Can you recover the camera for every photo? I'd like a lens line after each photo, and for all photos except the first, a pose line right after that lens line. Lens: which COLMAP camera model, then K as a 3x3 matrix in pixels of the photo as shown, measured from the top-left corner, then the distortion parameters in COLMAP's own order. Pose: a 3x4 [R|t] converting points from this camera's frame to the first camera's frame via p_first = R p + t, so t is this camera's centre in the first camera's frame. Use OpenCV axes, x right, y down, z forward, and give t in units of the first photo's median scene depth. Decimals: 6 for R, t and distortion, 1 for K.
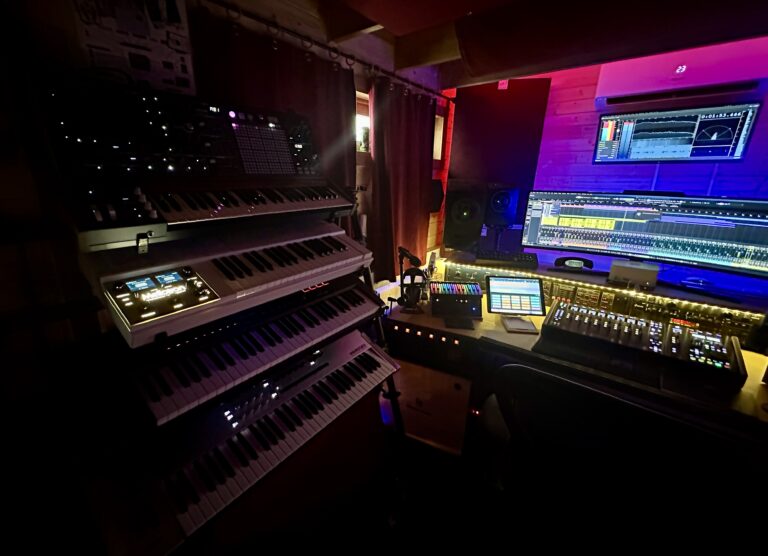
lens RADIAL K [[327.9, 0, 358.2], [0, 327.9, 270.1], [0, 0, 1]] dist [-0.001382, -0.000208]
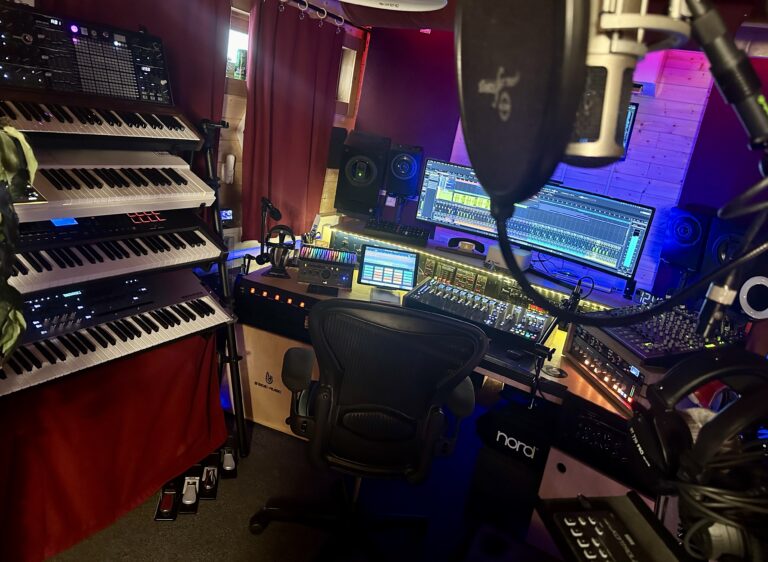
lens RADIAL K [[545.8, 0, 392.6], [0, 545.8, 266.2], [0, 0, 1]] dist [0.110325, -0.116016]
pose [[0.968179, 0.109899, 0.224838, 0.139422], [-0.111071, 0.993784, -0.007469, 0.081345], [-0.224261, -0.017742, 0.974368, -0.498850]]
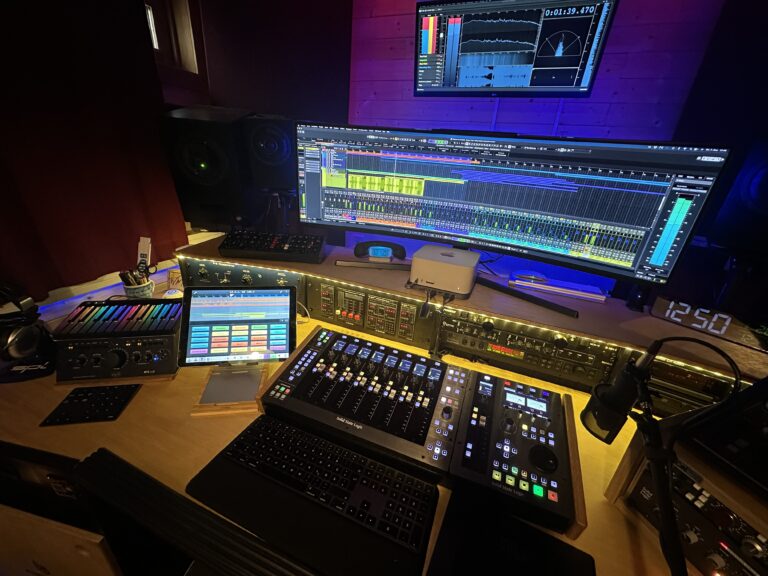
lens RADIAL K [[307.8, 0, 384.0], [0, 307.8, 288.0], [0, 0, 1]] dist [-0.001919, 0.000163]
pose [[0.946996, -0.072162, 0.313036, 0.537189], [0.027920, 0.989245, 0.143579, -0.039923], [-0.320030, -0.127228, 0.938826, 0.481918]]
